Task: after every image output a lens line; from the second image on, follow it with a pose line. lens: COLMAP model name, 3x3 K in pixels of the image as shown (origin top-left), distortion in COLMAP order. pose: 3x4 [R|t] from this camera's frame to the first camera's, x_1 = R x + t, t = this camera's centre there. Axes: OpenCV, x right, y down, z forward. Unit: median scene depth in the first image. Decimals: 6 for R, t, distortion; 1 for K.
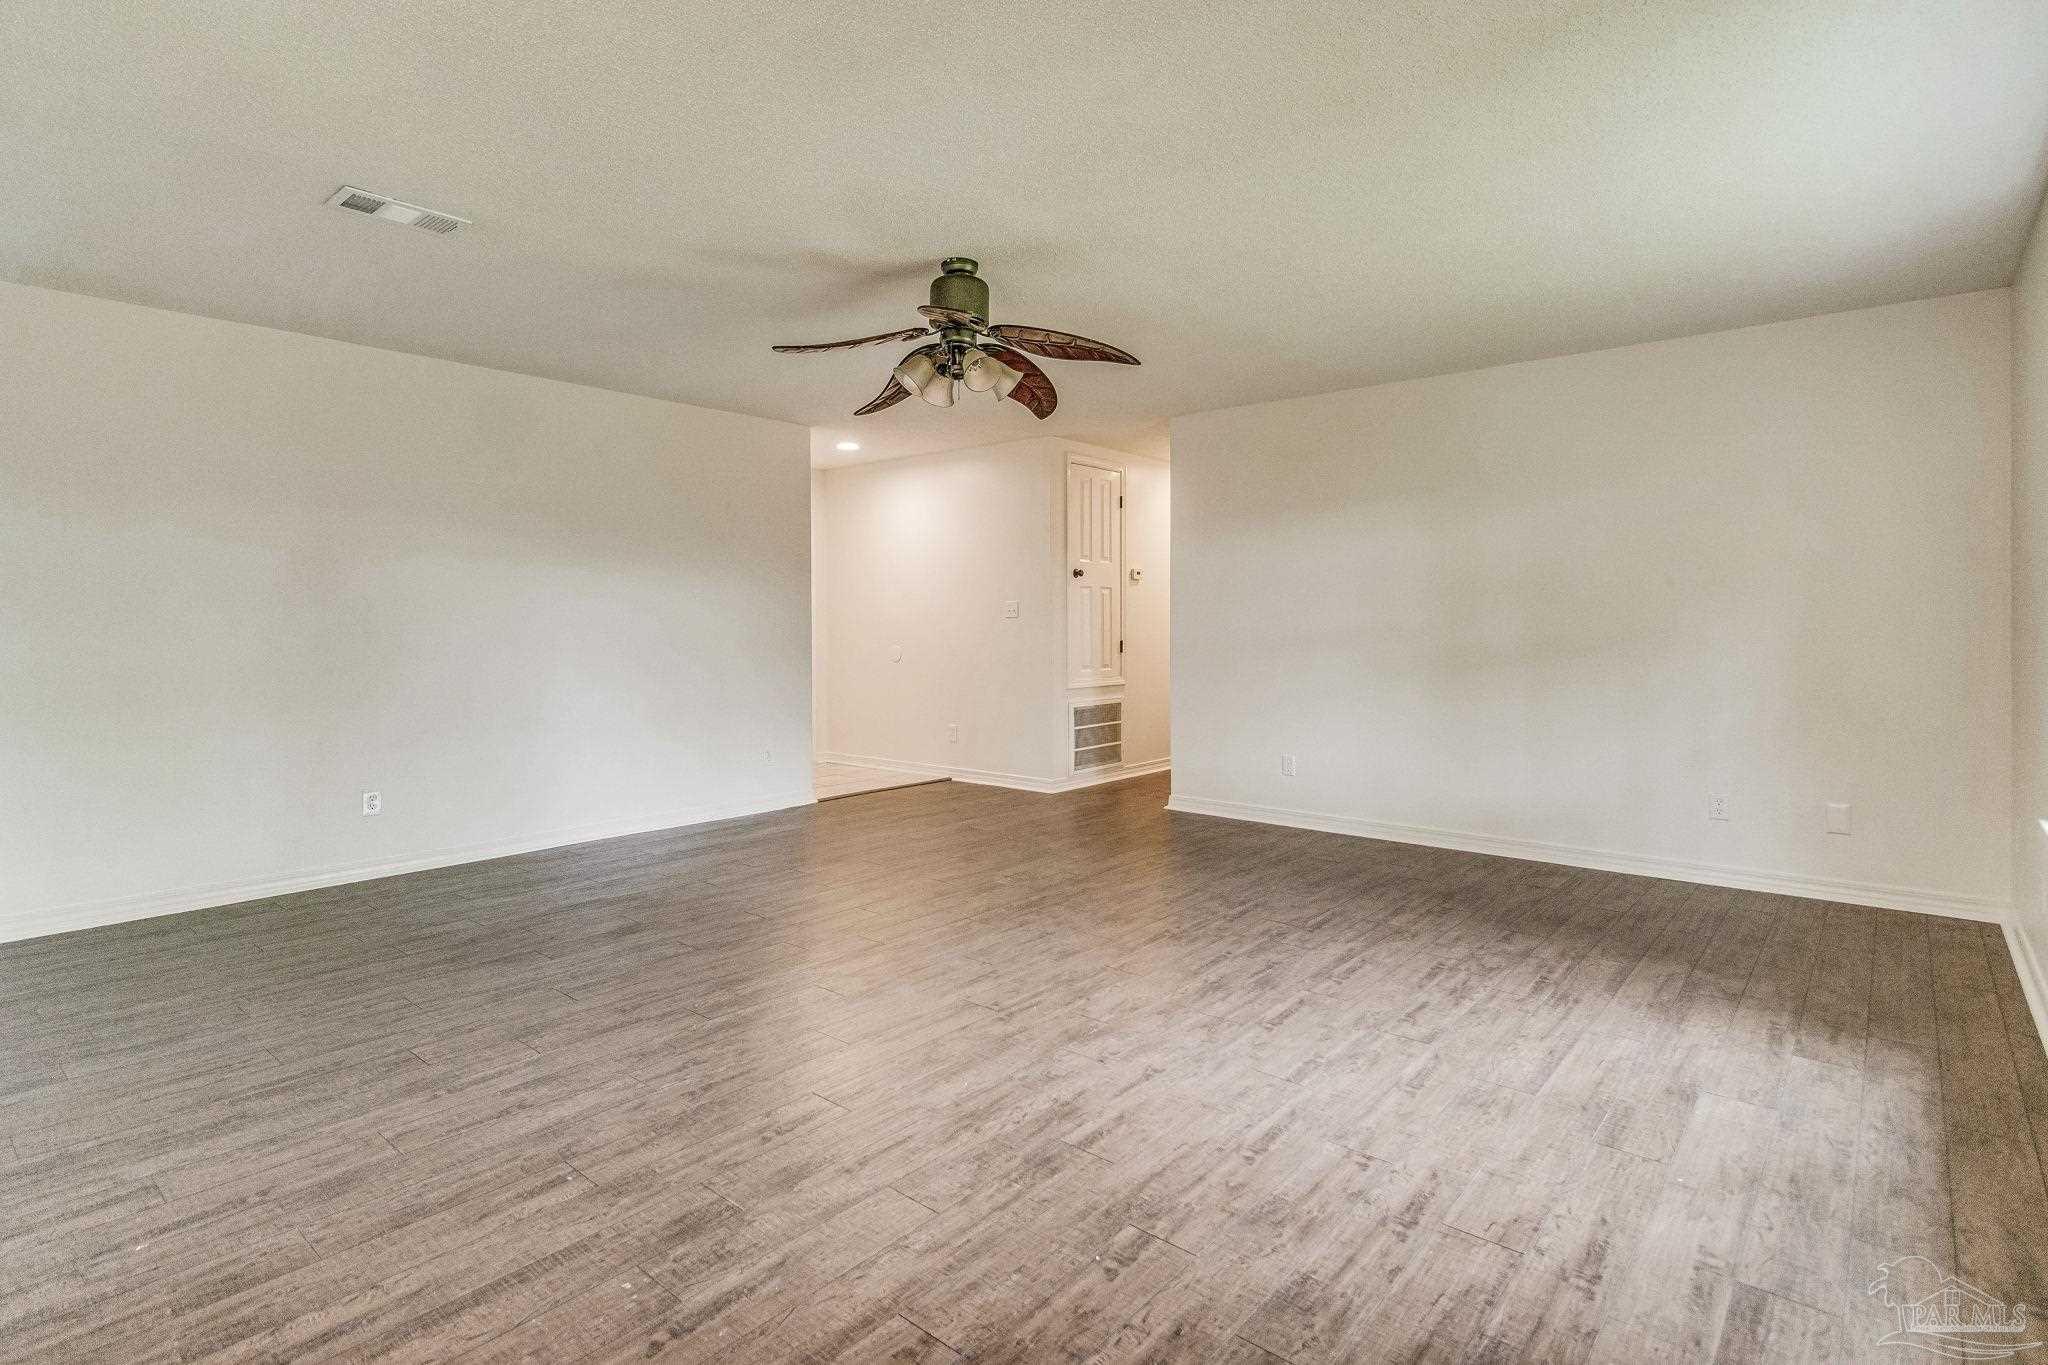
lens RADIAL K [[1021.5, 0, 1024.2], [0, 1021.5, 629.9], [0, 0, 1]] dist [0.046447, -0.026499]
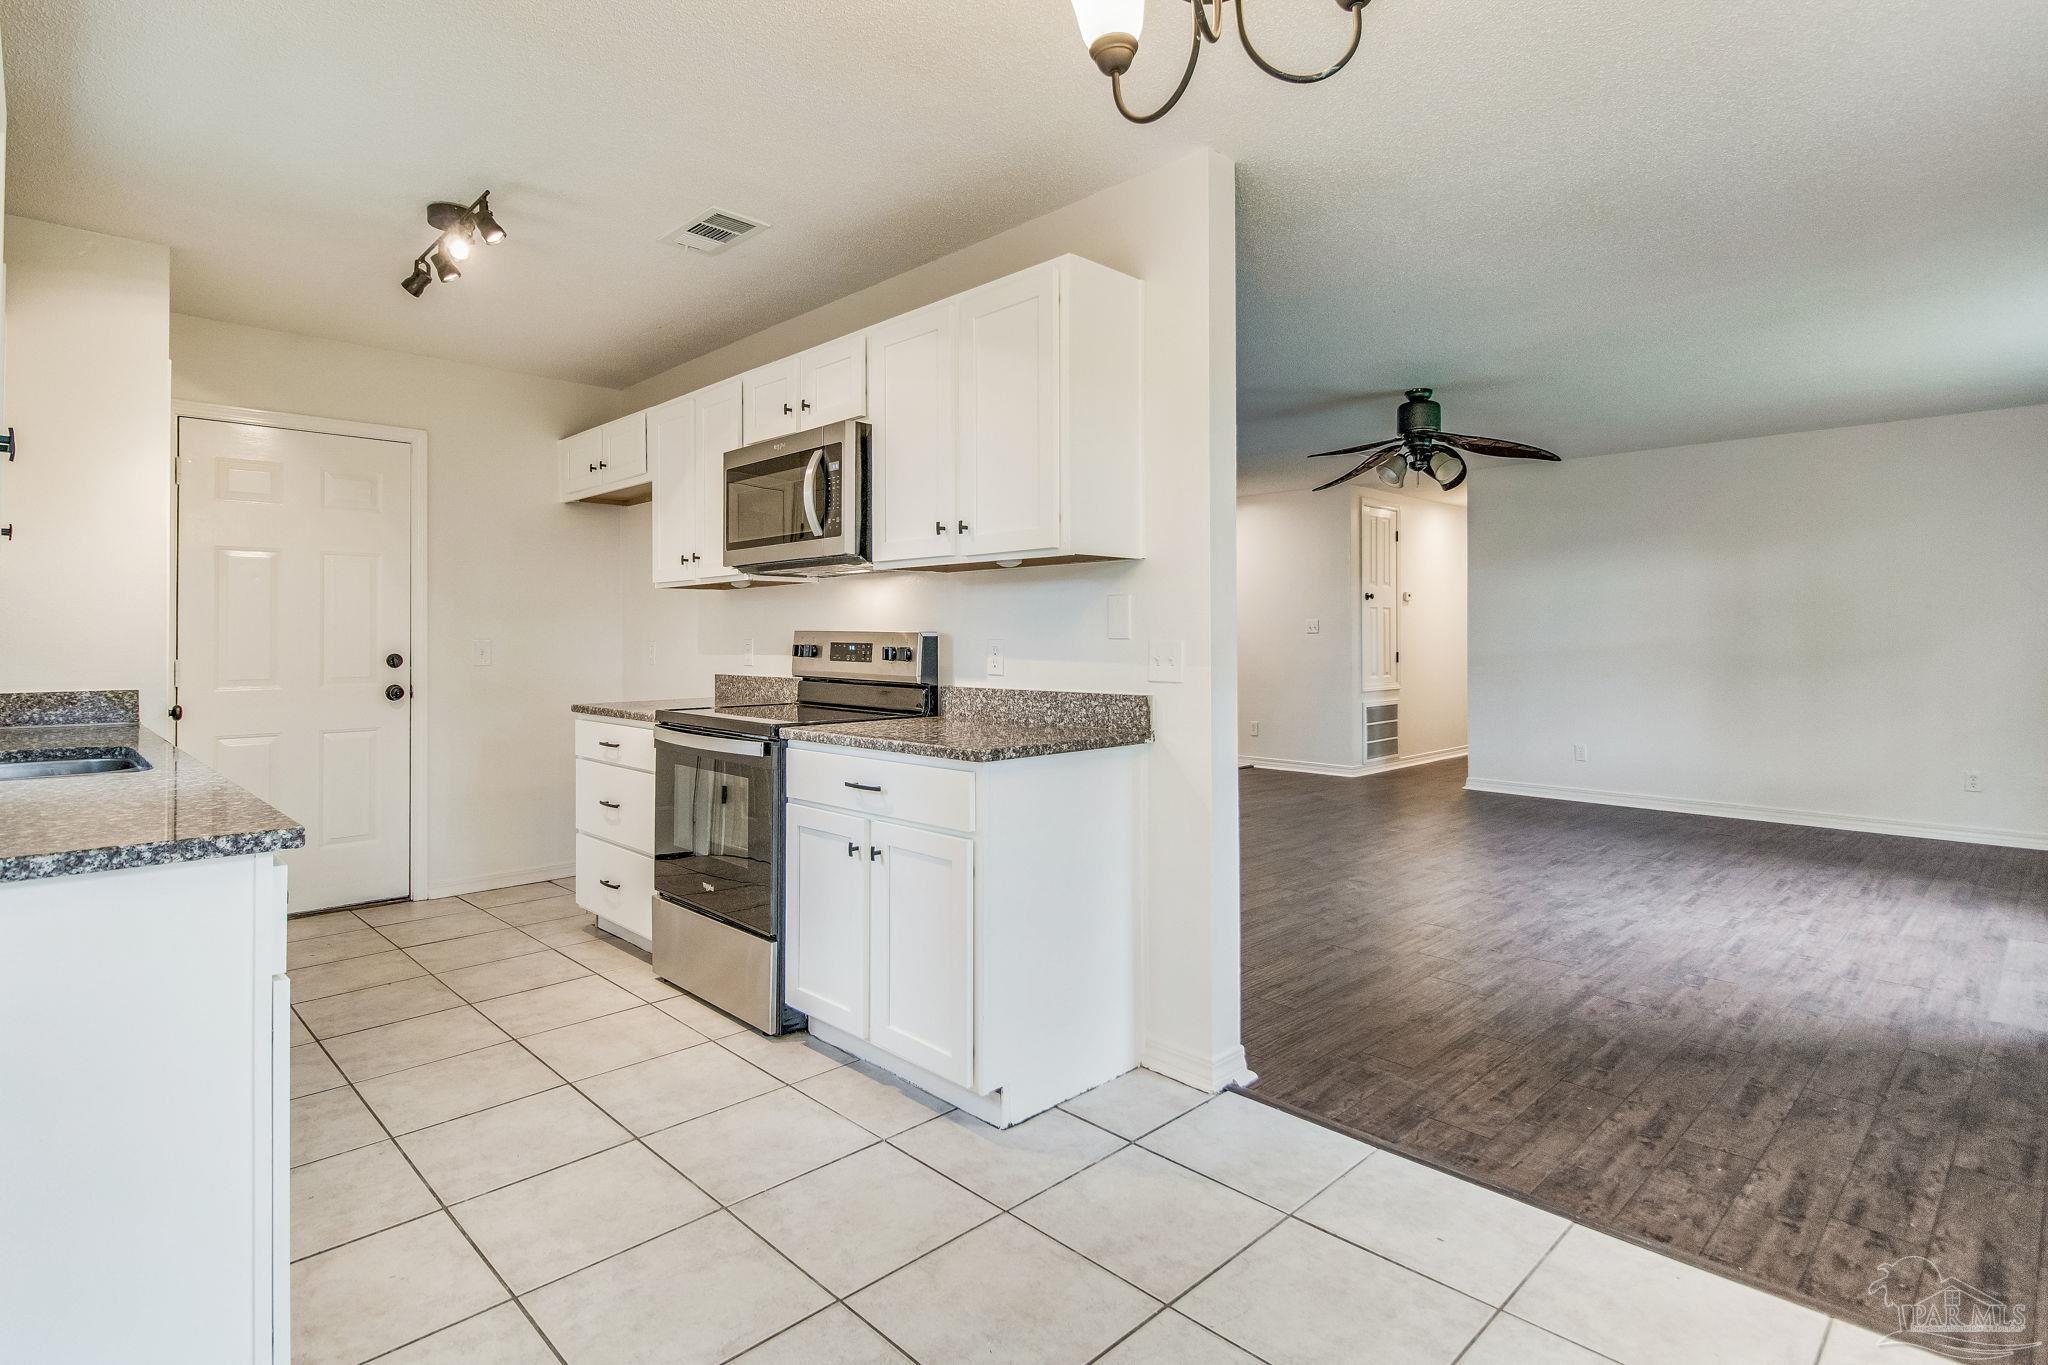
lens RADIAL K [[1004.6, 0, 1018.3], [0, 1004.6, 652.6], [0, 0, 1]] dist [-0.000087, 0.000491]
pose [[0.993217, 0.002460, -0.116246, -0.254807], [-0.000923, 0.999911, 0.013273, -0.005212], [0.116269, -0.013076, 0.993132, -0.263415]]
